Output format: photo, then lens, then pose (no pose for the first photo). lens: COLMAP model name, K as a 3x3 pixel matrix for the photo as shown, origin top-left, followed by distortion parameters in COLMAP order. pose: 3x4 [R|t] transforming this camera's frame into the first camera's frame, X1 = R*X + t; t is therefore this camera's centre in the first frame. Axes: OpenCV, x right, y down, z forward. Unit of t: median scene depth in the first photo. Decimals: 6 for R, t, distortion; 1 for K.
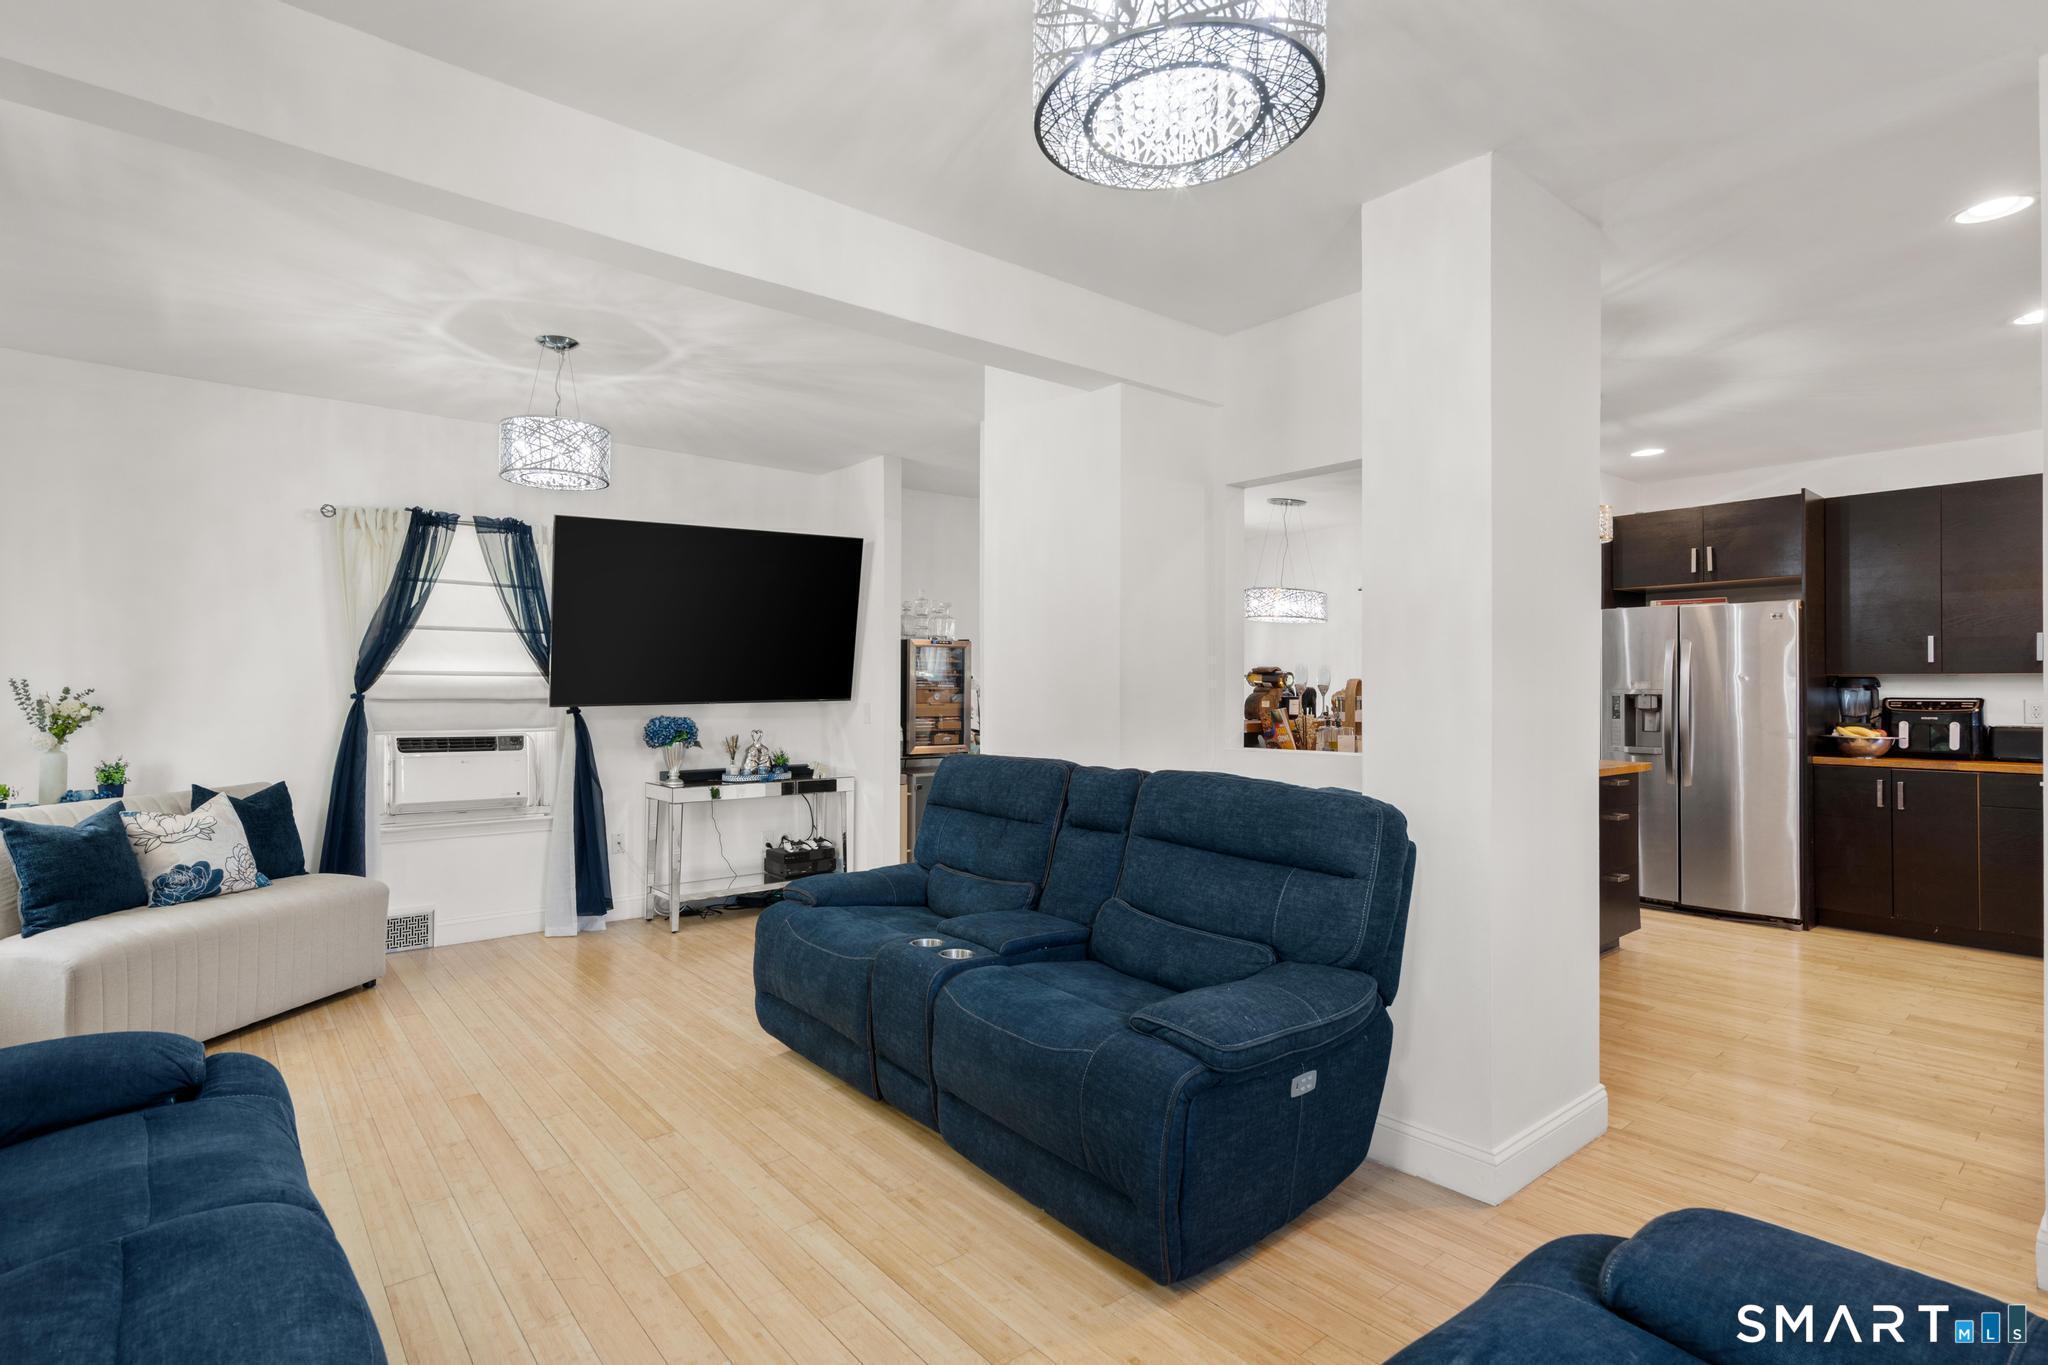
lens RADIAL K [[969.8, 0, 947.9], [0, 969.8, 685.2], [0, 0, 1]] dist [0.006341, 0.000547]
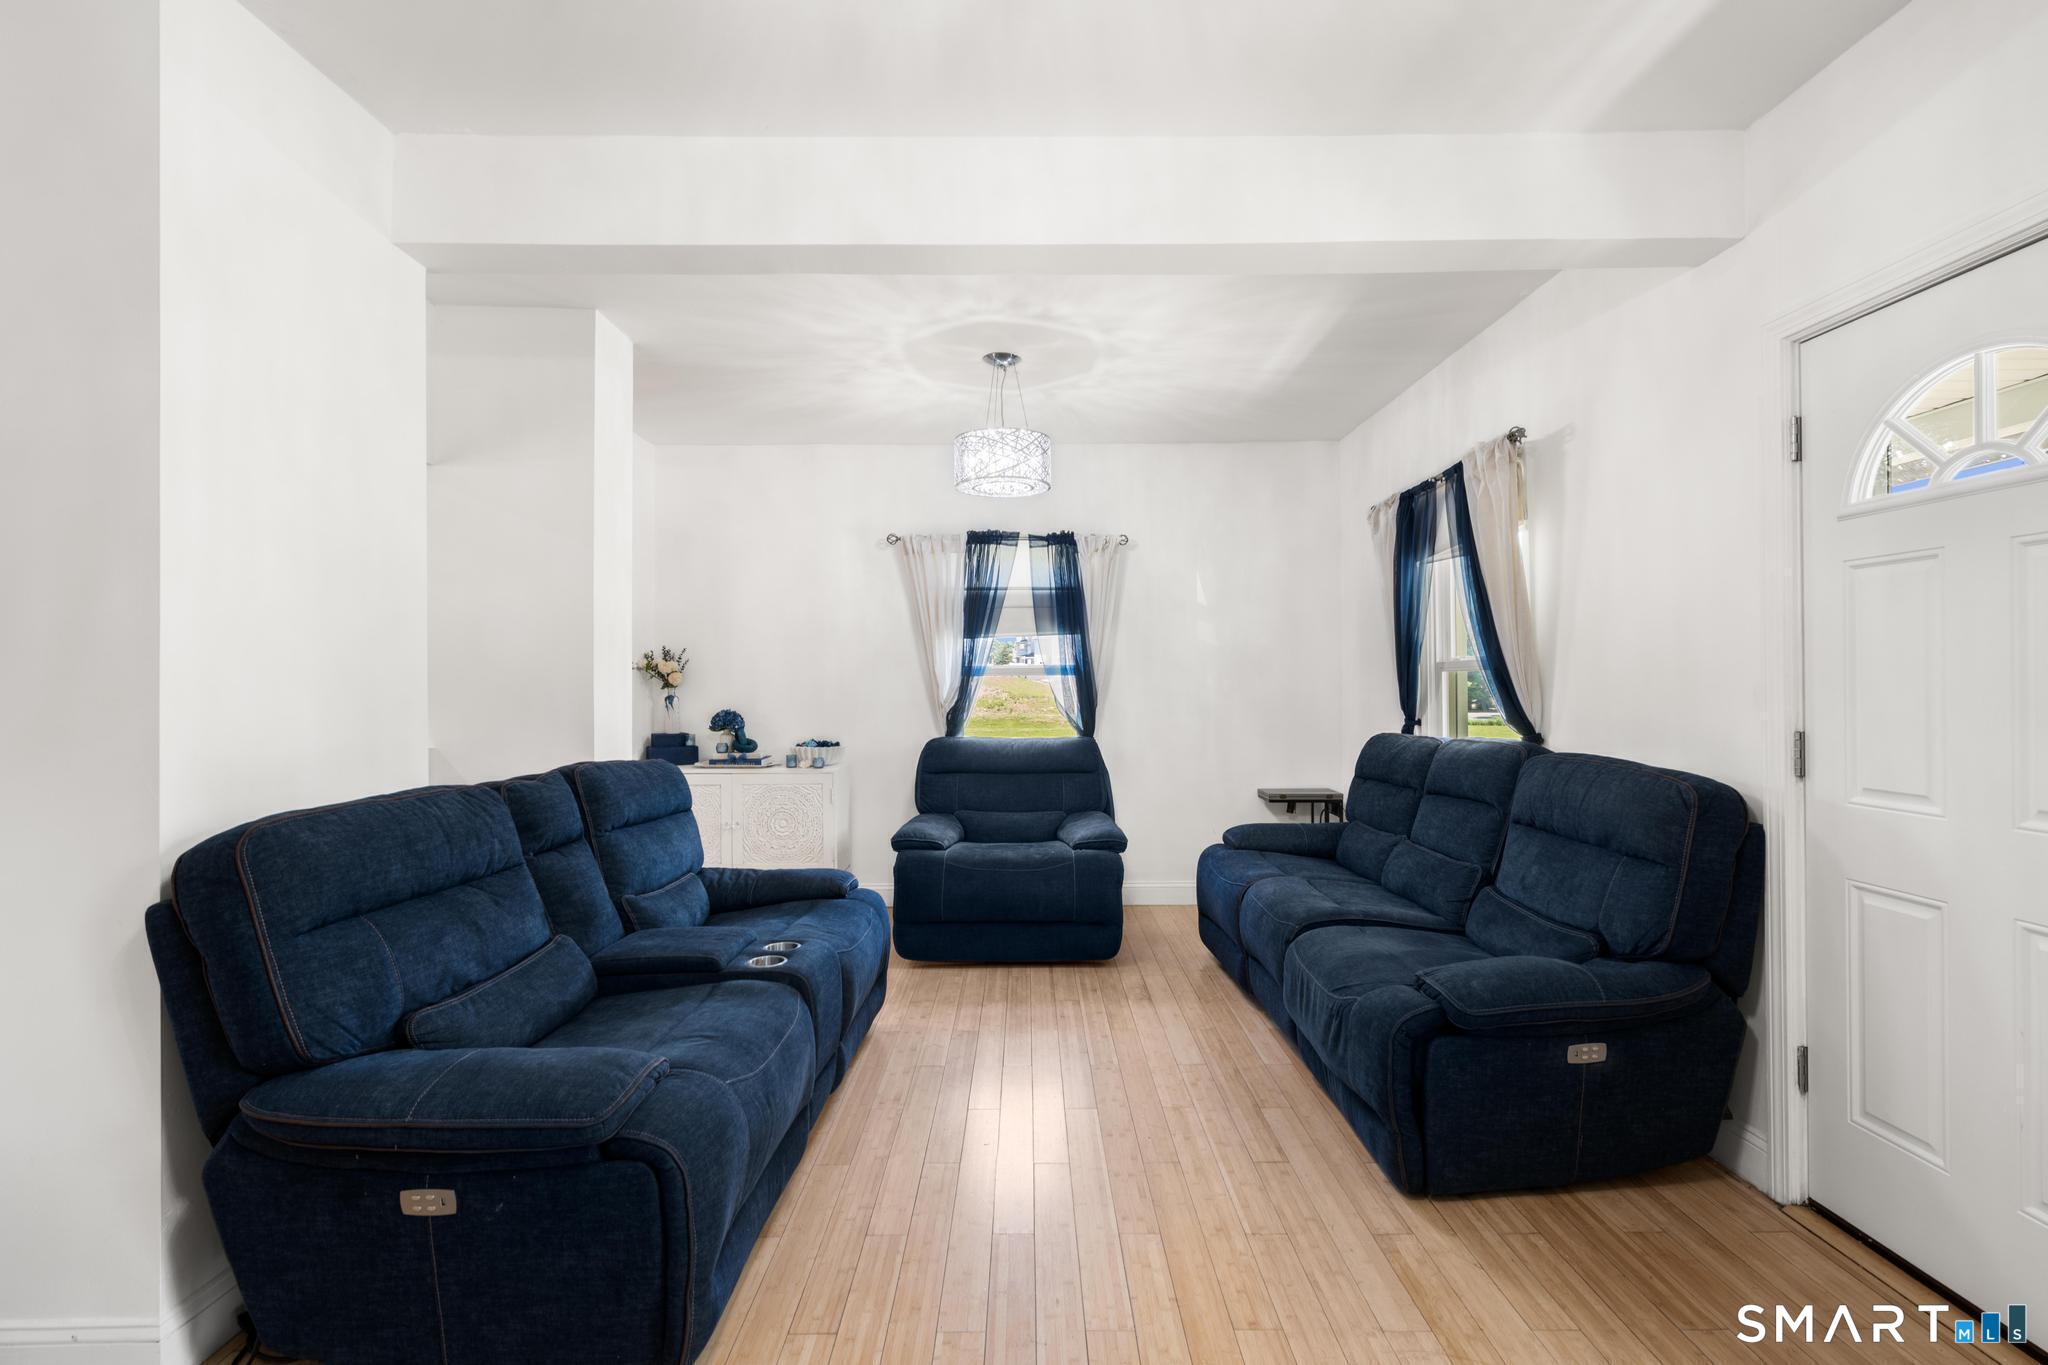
lens RADIAL K [[946.1, 0, 1023.9], [0, 946.1, 677.7], [0, 0, 1]] dist [-0.001906, -0.000105]
pose [[-0.792089, 0.009280, 0.610335, -0.440654], [0.000498, 0.999894, -0.014556, 0.007649], [-0.610405, -0.011225, -0.792010, 0.908967]]
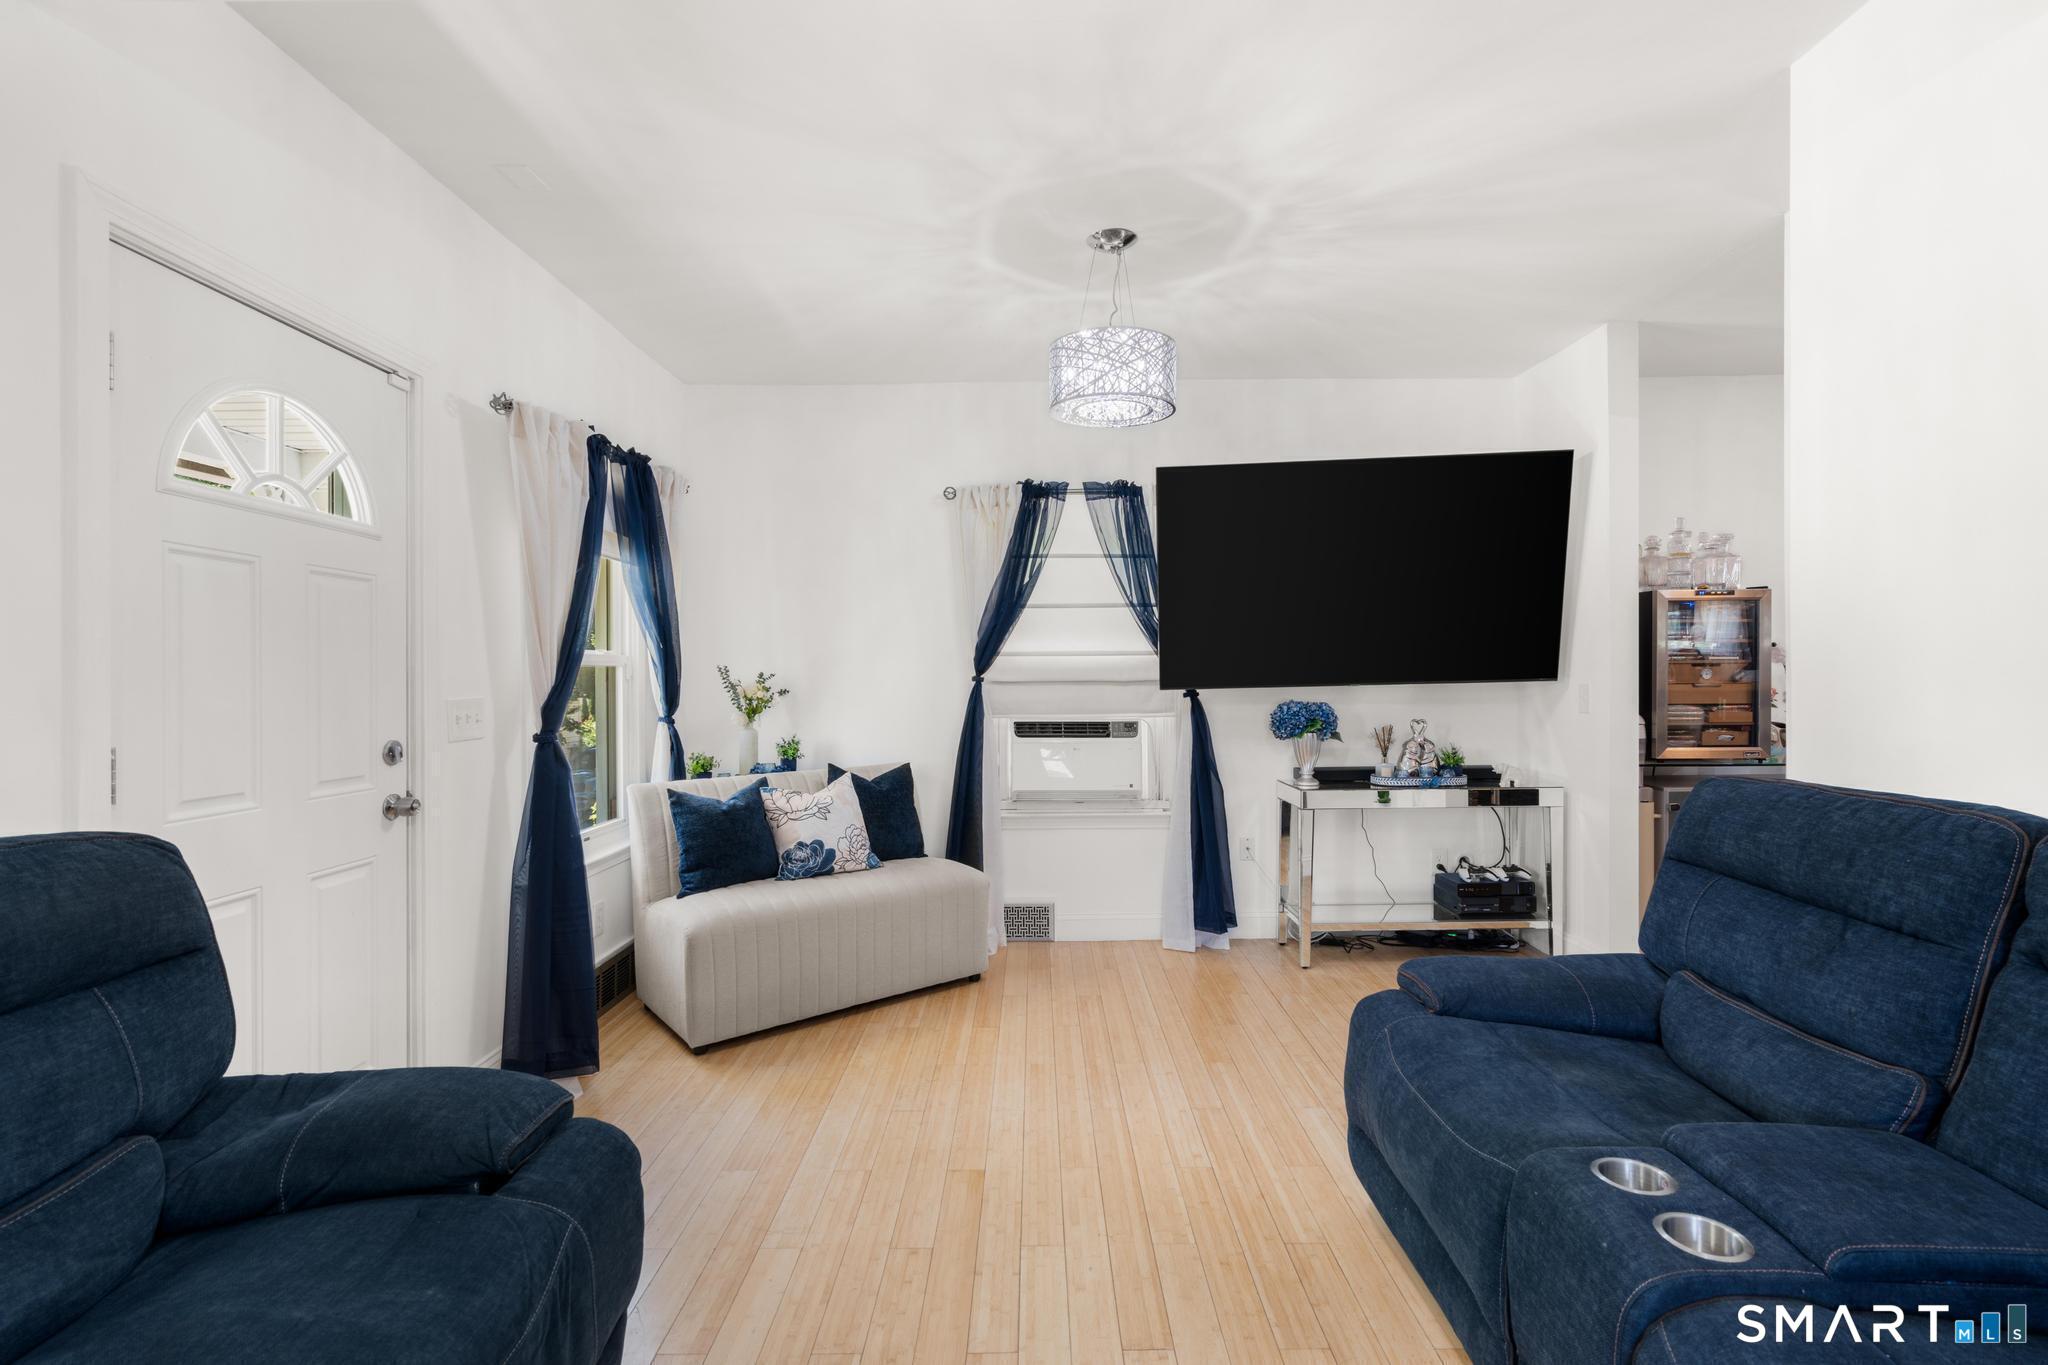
lens RADIAL K [[939.6, 0, 1038.3], [0, 939.6, 683.6], [0, 0, 1]] dist [-0.000852, 0.000302]
pose [[0.797651, -0.002487, -0.603114, 0.015062], [0.013767, 0.999806, 0.014086, 0.003476], [0.602962, -0.019539, 0.797530, 0.257954]]
